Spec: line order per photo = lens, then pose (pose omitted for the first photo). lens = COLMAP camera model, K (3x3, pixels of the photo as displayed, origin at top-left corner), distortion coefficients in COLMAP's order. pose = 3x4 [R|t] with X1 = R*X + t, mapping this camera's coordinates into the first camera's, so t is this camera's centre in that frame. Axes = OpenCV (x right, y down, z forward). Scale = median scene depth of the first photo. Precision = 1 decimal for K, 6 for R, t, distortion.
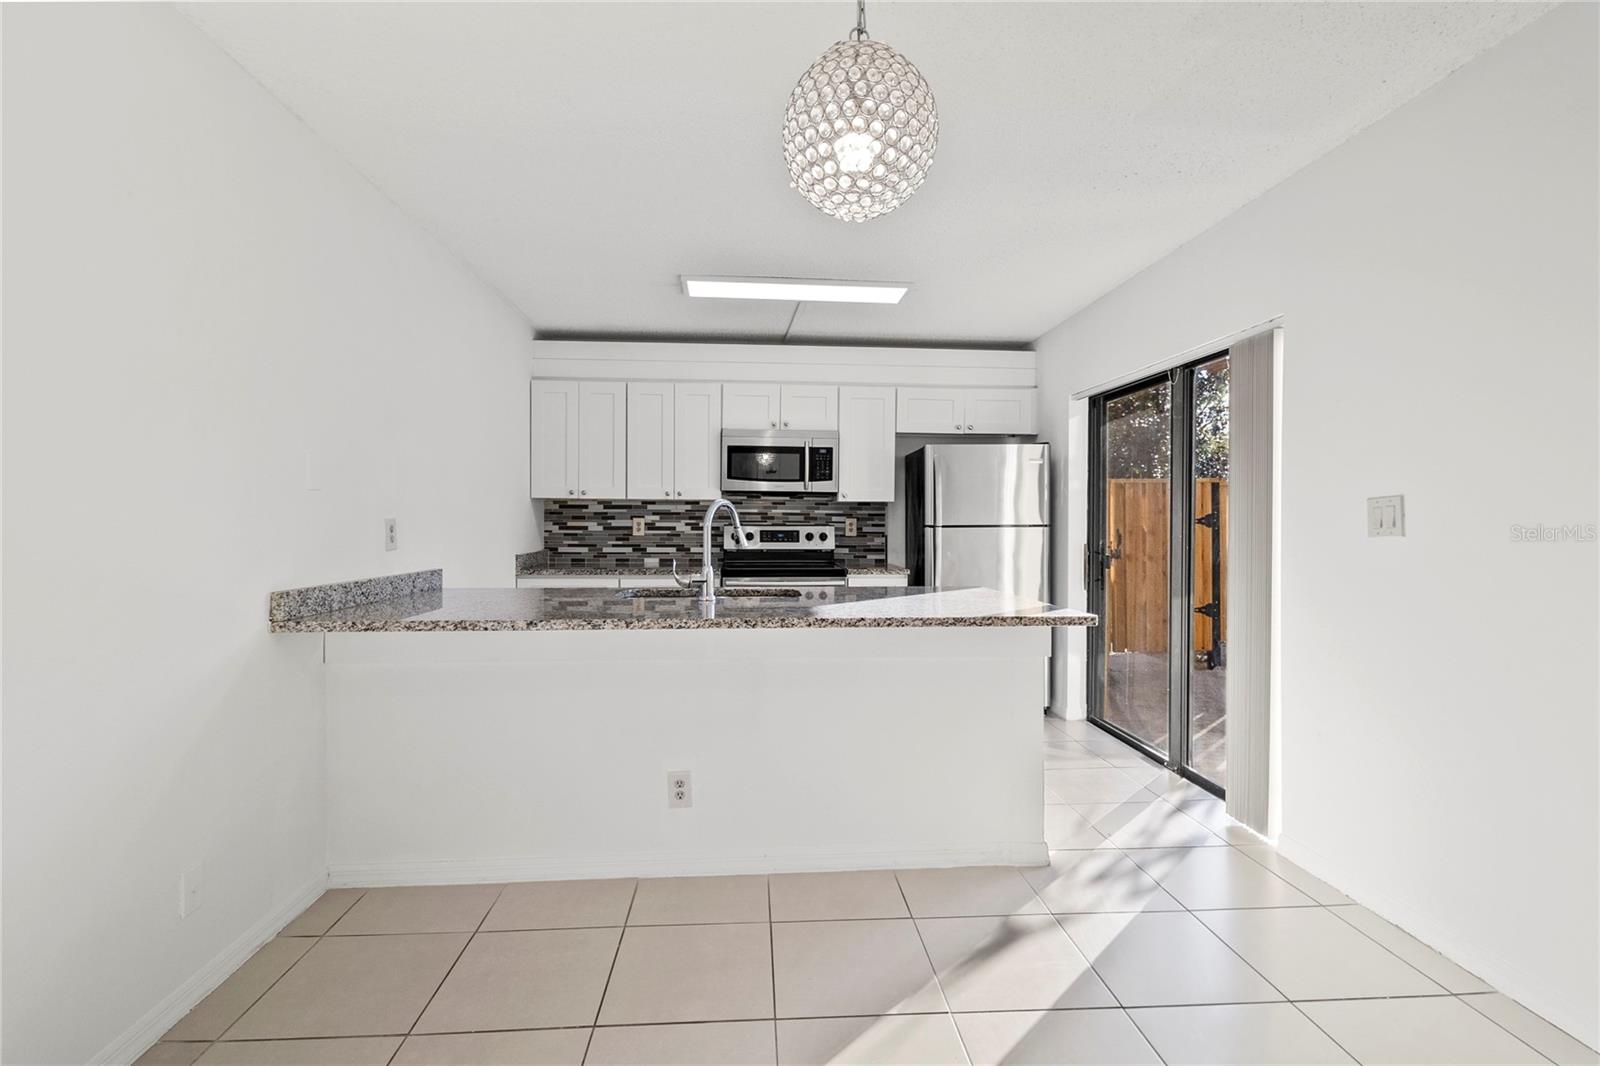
lens RADIAL K [[739.5, 0, 794.4], [0, 739.5, 525.6], [0, 0, 1]] dist [0.002221, -0.000103]
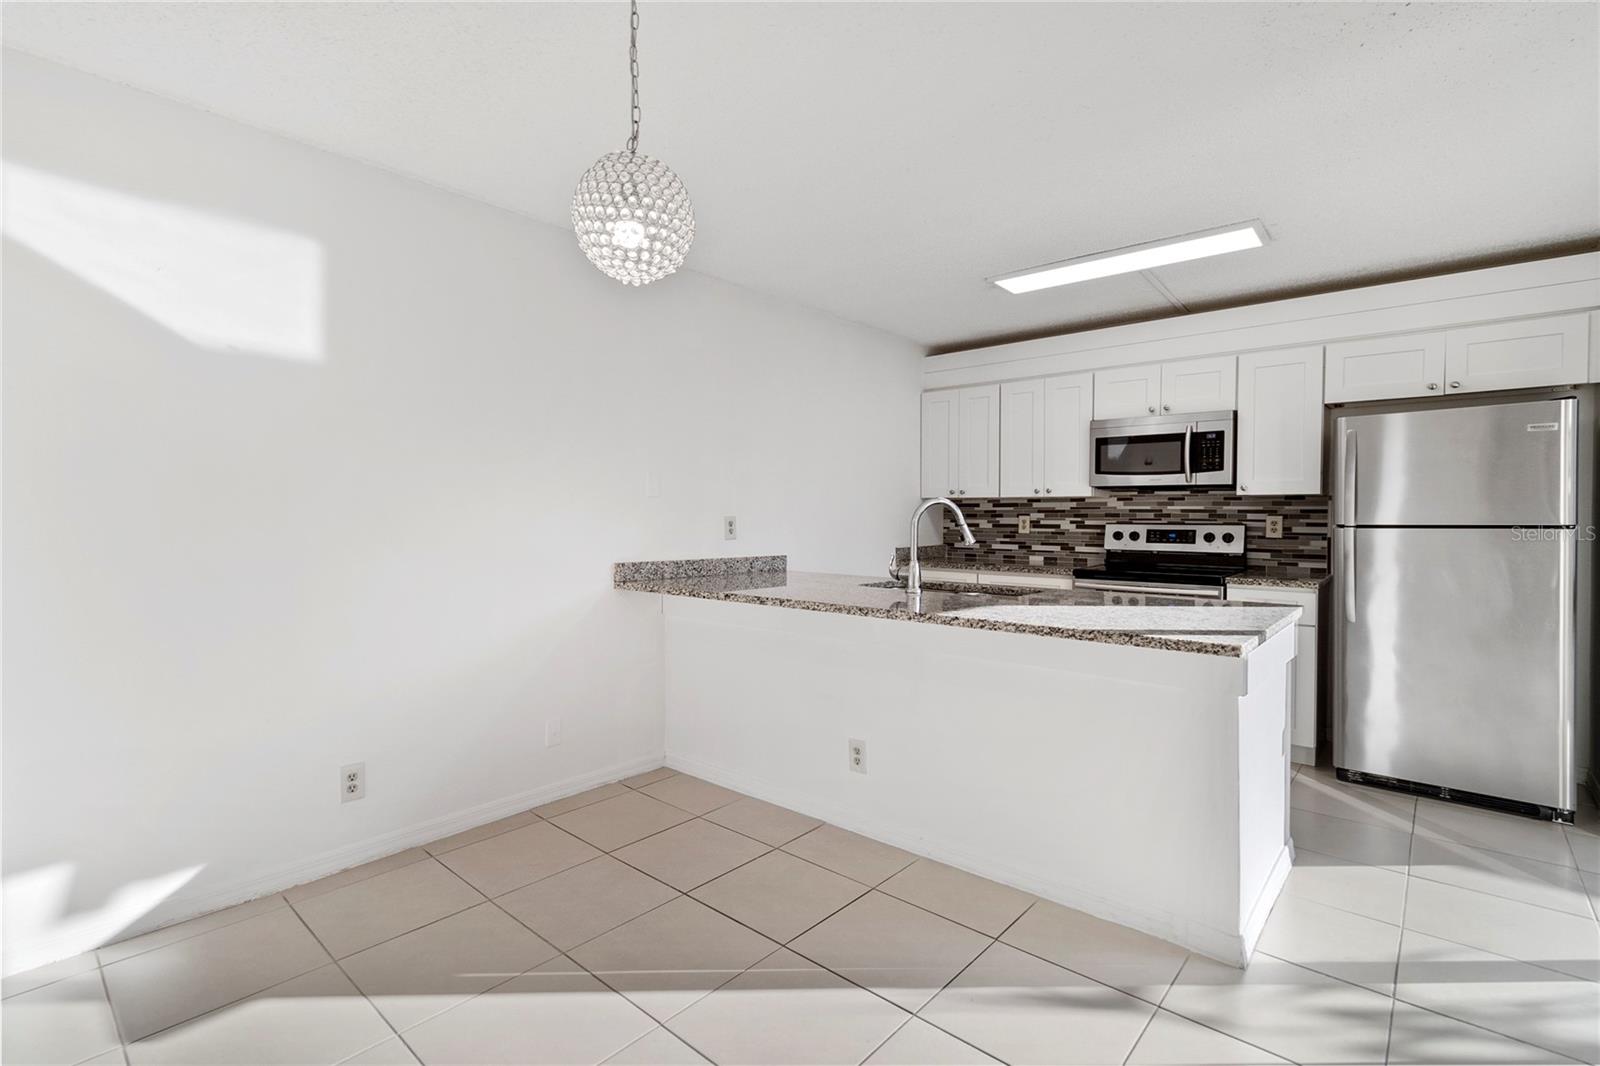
lens RADIAL K [[739.5, 0, 794.4], [0, 739.5, 525.6], [0, 0, 1]] dist [0.002221, -0.000103]
pose [[0.703879, 0.008273, -0.710271, 0.286779], [-0.006187, 0.999966, 0.005516, -0.000436], [0.710292, 0.000512, 0.703907, 0.067871]]
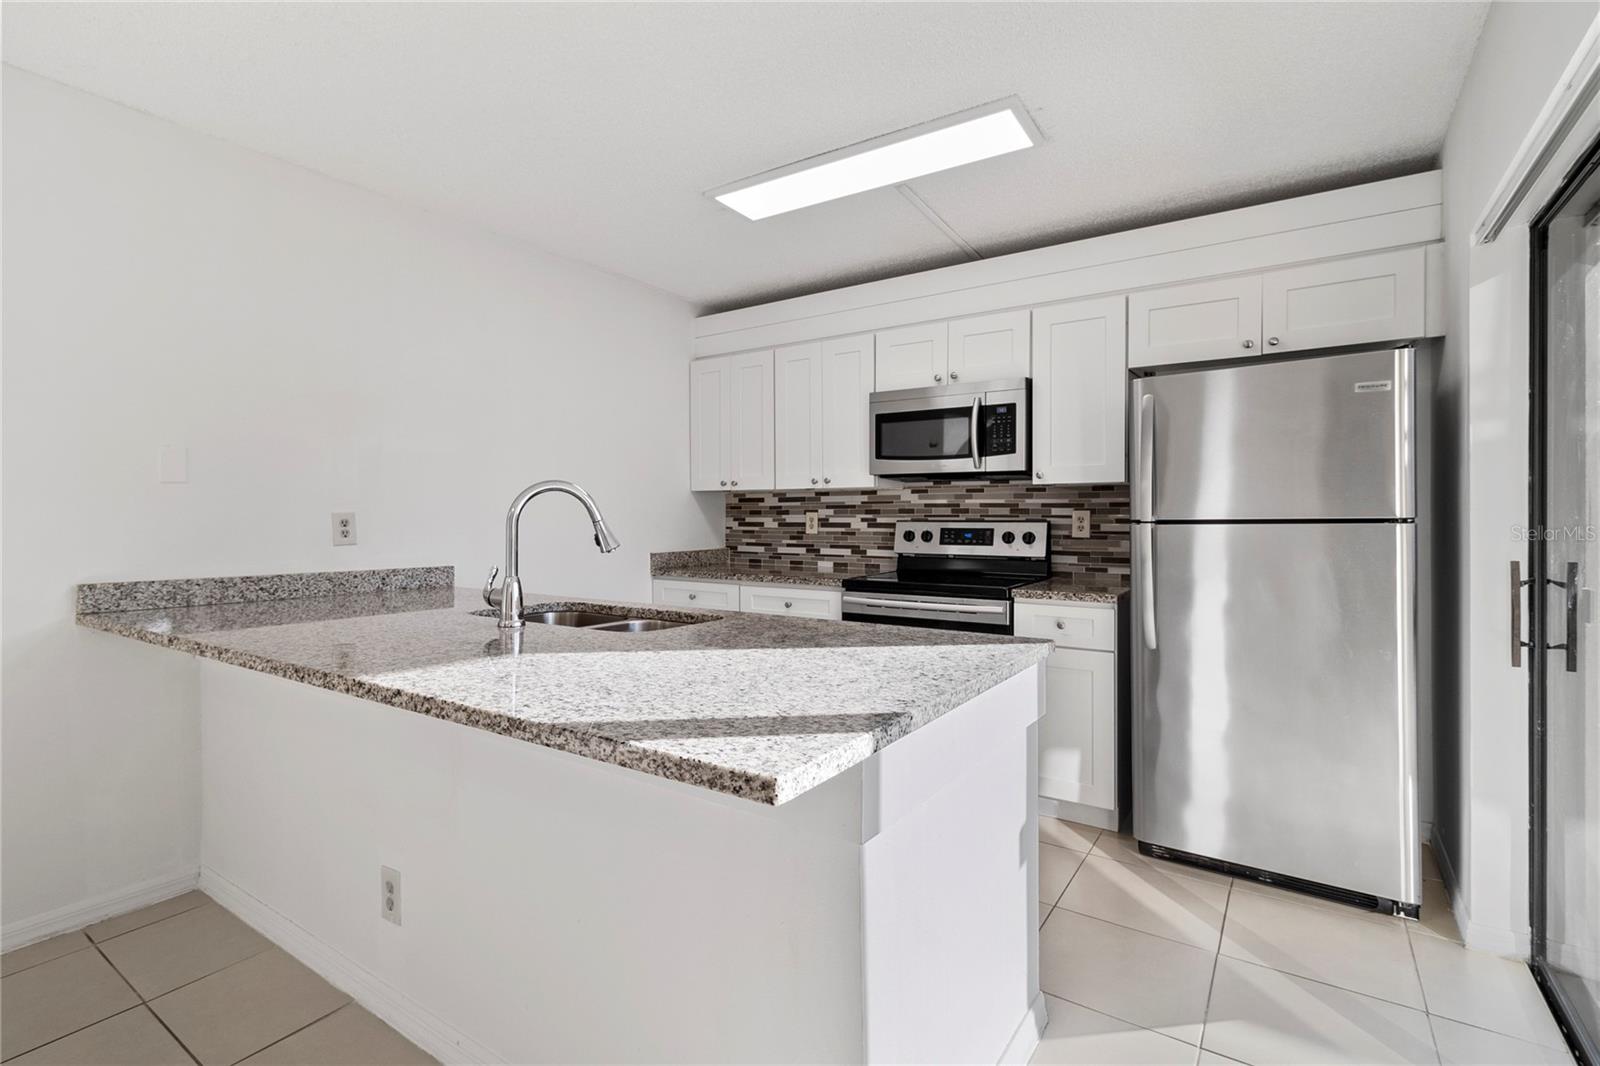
lens RADIAL K [[740.7, 0, 796.0], [0, 740.7, 517.5], [0, 0, 1]] dist [0.003315, 0.000386]
pose [[0.786470, -0.003753, -0.617617, 0.288793], [-0.001691, 0.999965, -0.008230, 0.002286], [0.617626, 0.007517, 0.786436, 0.339346]]
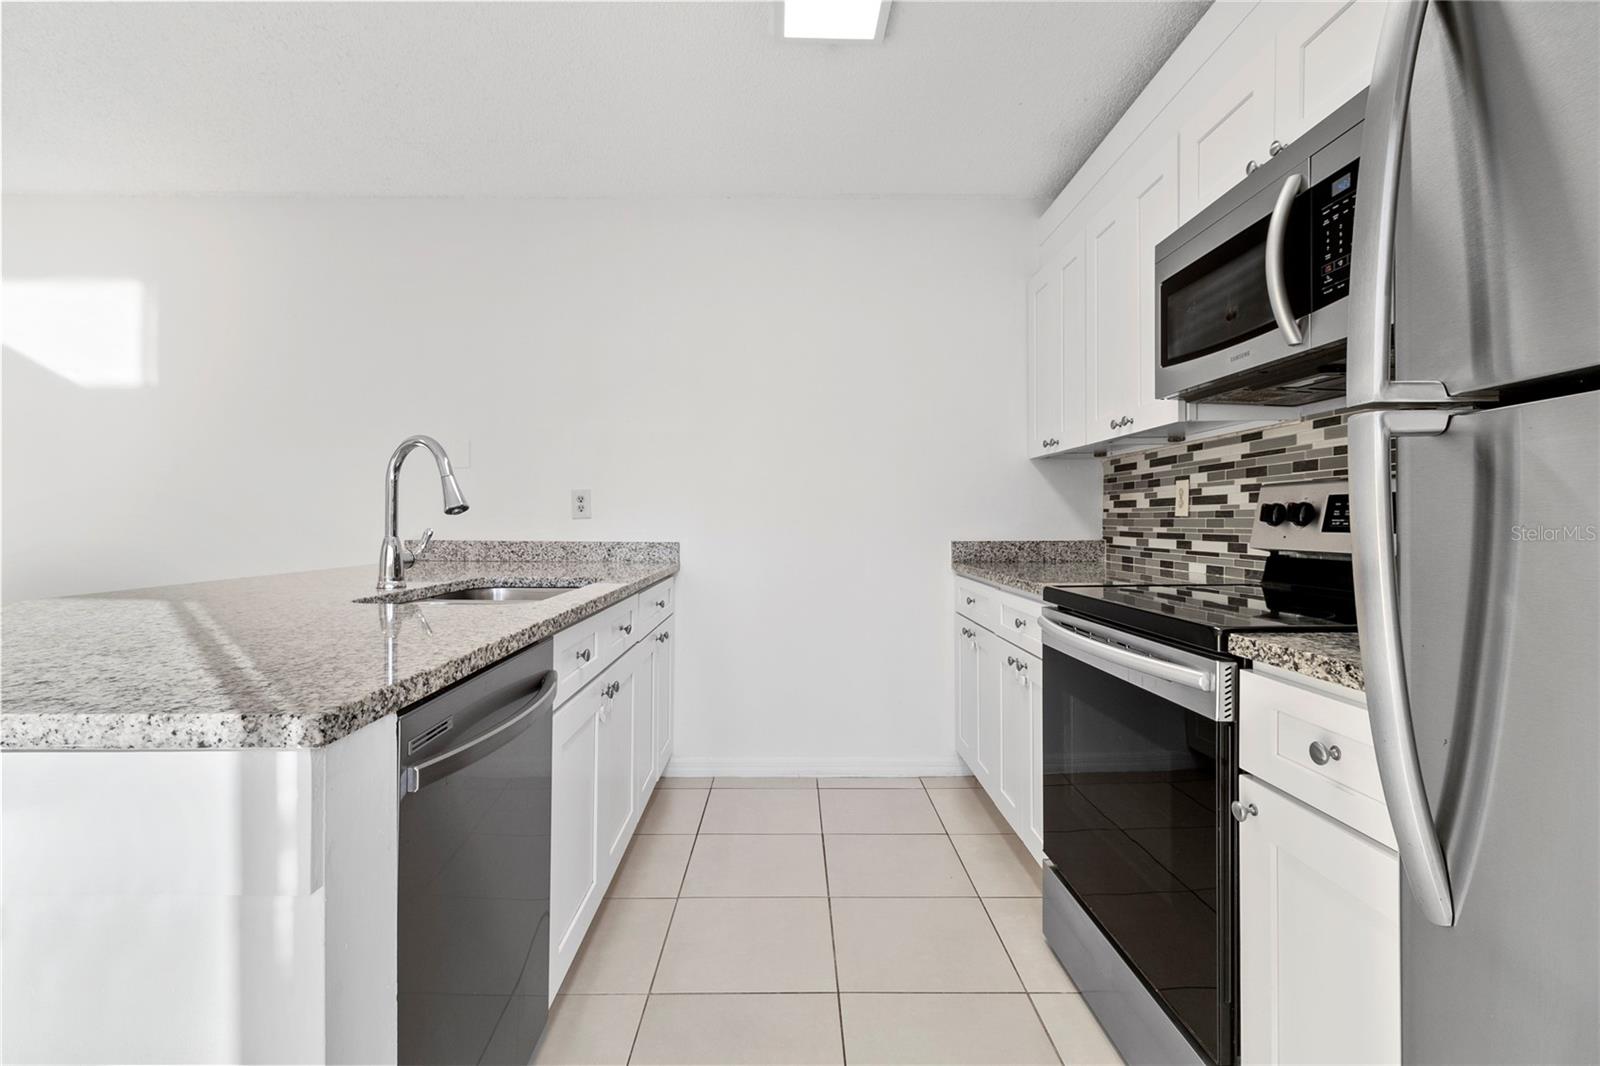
lens RADIAL K [[739.5, 0, 794.4], [0, 739.5, 525.6], [0, 0, 1]] dist [0.002221, -0.000103]
pose [[-0.058955, 0.001779, -0.998259, 0.297664], [-0.009487, 0.999952, 0.002342, 0.021320], [0.998216, 0.009609, -0.058935, 0.775967]]
